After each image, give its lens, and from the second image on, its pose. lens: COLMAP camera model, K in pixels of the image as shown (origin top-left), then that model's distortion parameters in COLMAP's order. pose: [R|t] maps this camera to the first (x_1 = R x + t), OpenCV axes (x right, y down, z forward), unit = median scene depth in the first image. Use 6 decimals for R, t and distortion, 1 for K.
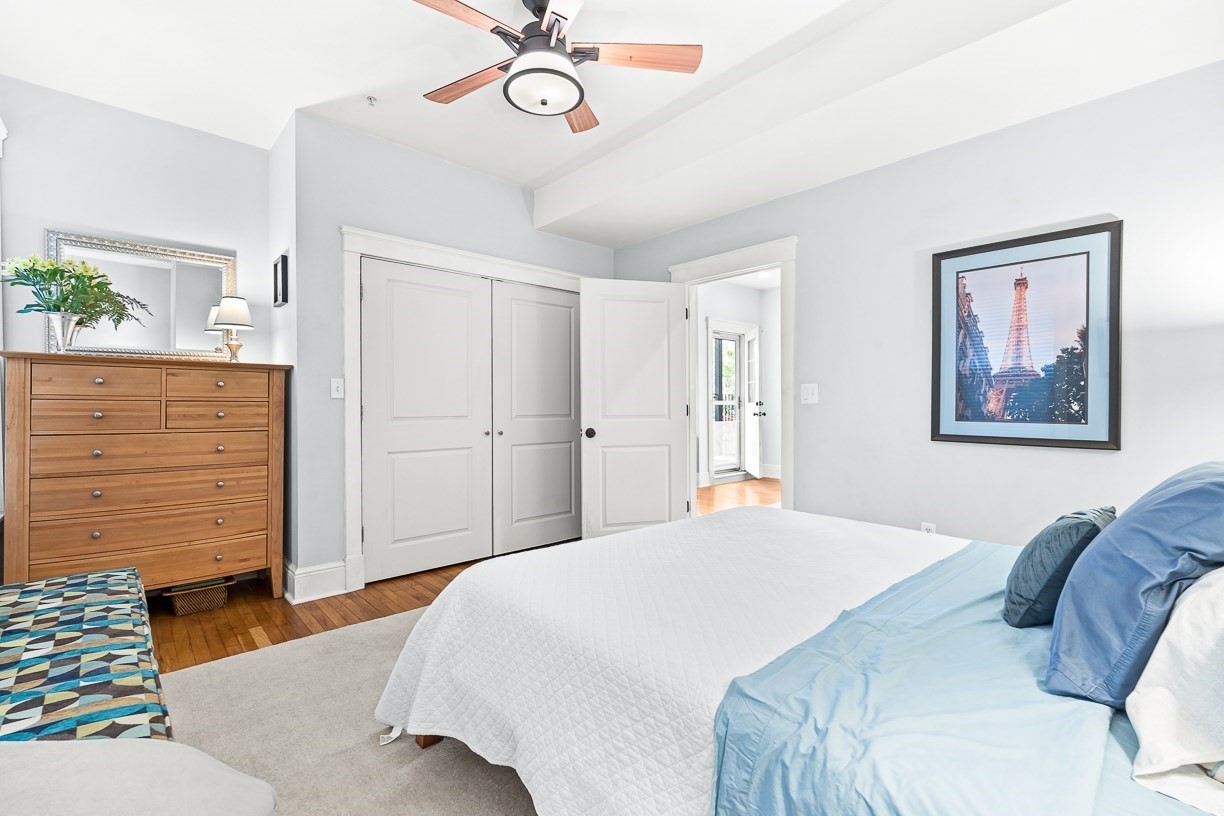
lens RADIAL K [[529.6, 0, 612.0], [0, 529.6, 408.0], [0, 0, 1]] dist [0.001381, -0.000038]
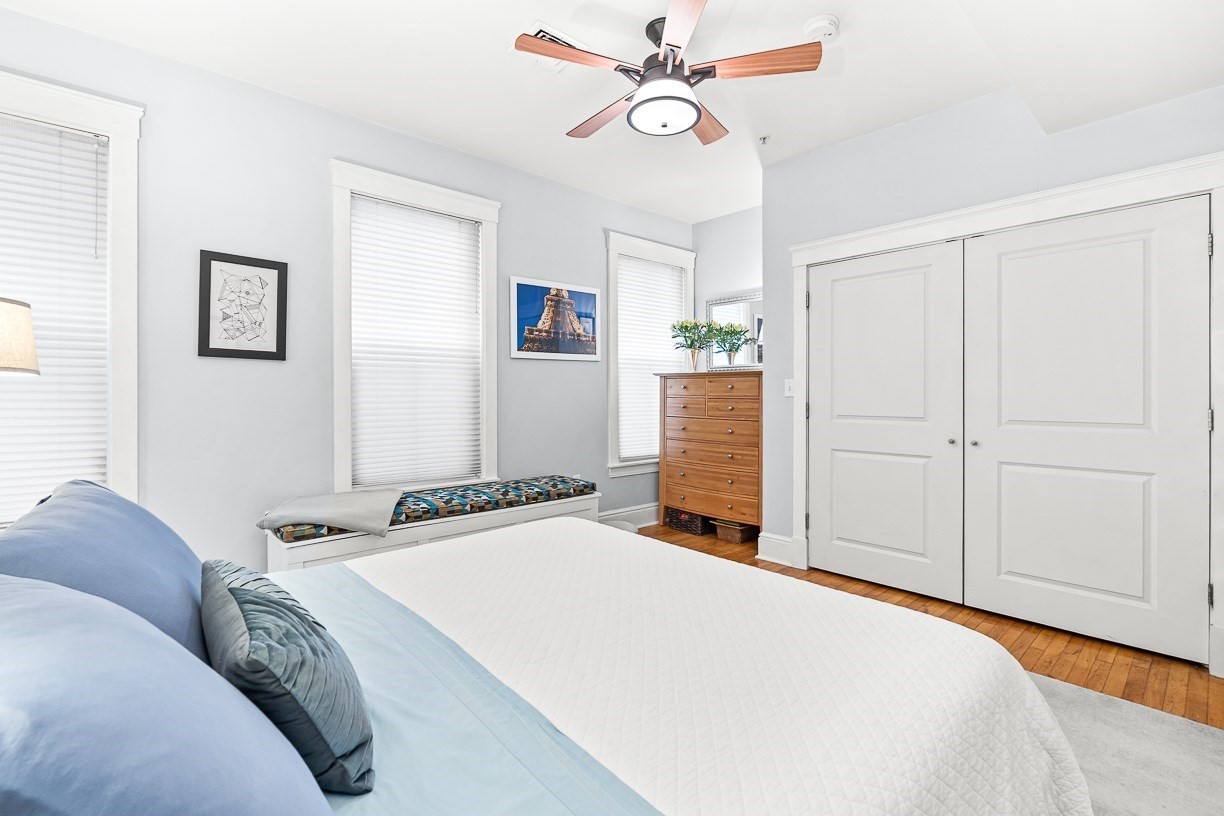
lens RADIAL K [[553.3, 0, 606.6], [0, 553.3, 396.7], [0, 0, 1]] dist [0.002983, 0.000416]
pose [[-0.001564, 0.008371, -0.999964, 0.741442], [-0.004783, 0.999953, 0.008379, -0.028265], [0.999987, 0.004795, -0.001524, 0.642535]]
